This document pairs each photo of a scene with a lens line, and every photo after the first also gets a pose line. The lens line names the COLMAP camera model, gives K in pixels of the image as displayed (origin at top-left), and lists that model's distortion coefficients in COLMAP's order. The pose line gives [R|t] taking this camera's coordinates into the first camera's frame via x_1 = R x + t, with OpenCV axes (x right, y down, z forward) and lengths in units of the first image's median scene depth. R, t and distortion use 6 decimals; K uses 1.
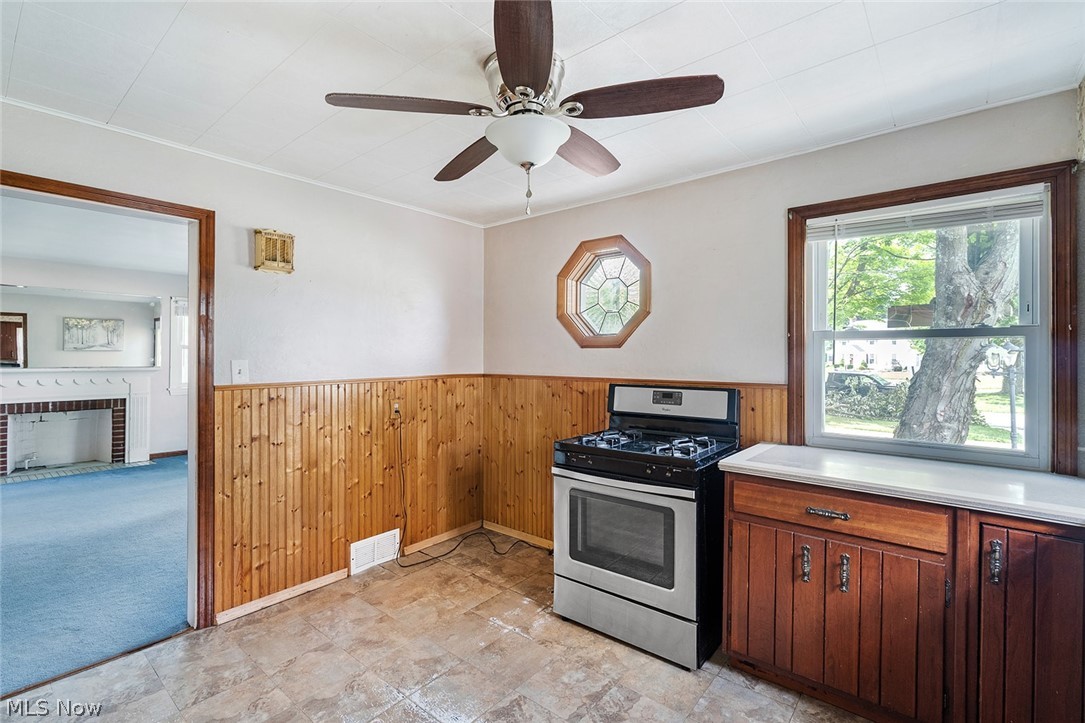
lens RADIAL K [[496.1, 0, 538.9], [0, 496.1, 353.5], [0, 0, 1]] dist [-0.002761, 0.000241]
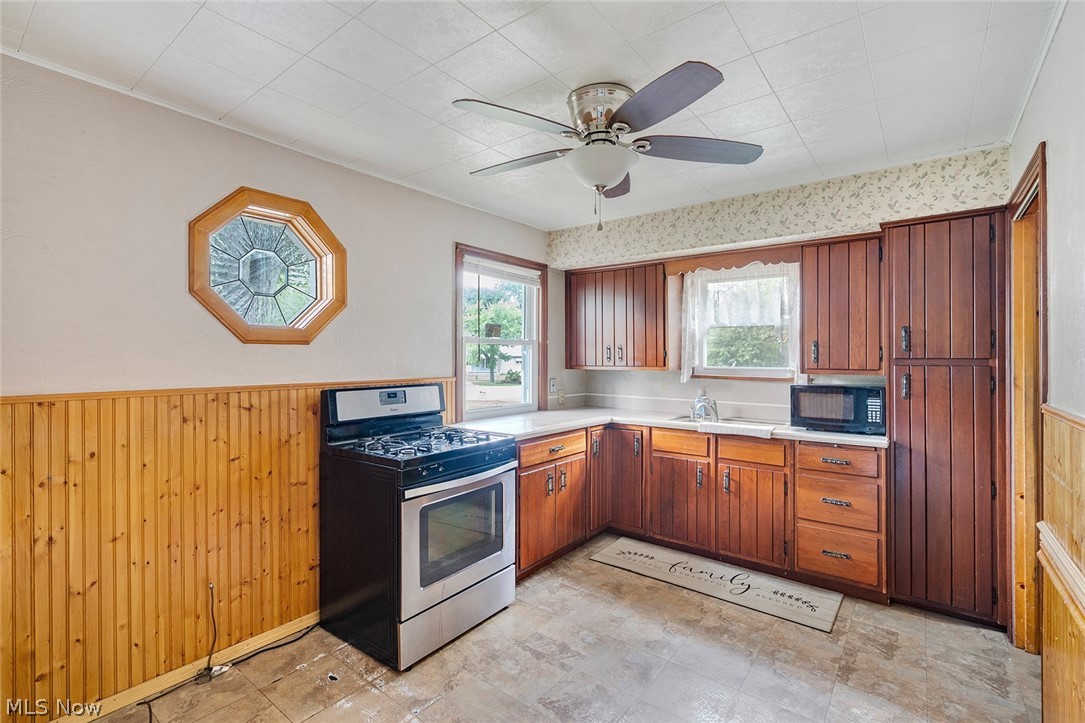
lens RADIAL K [[488.3, 0, 545.8], [0, 488.3, 355.4], [0, 0, 1]] dist [0.001730, 0.000479]
pose [[-0.037953, 0.000402, 0.999279, -0.536219], [-0.005049, 0.999987, -0.000594, 0.003696], [-0.999267, -0.005068, -0.037951, 0.548790]]
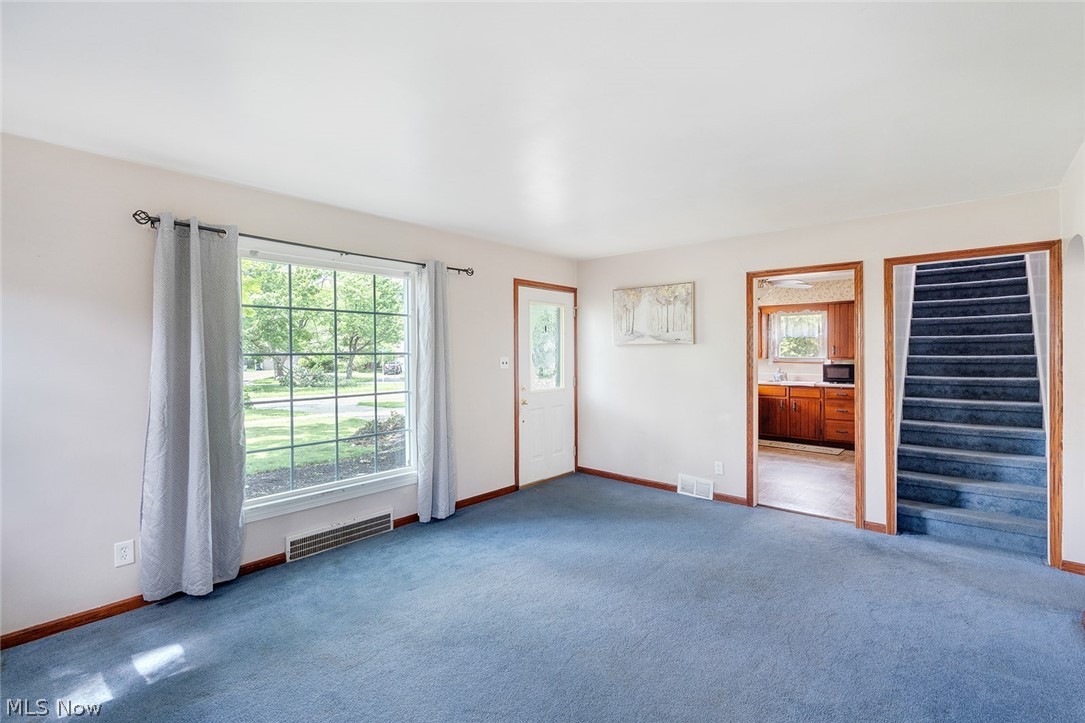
lens RADIAL K [[496.1, 0, 536.9], [0, 496.1, 357.2], [0, 0, 1]] dist [-0.002761, 0.000241]
pose [[0.030012, -0.011953, 0.999478, -3.408286], [0.002807, 0.999926, 0.011874, -0.011777], [-0.999546, 0.002449, 0.030043, 2.068480]]
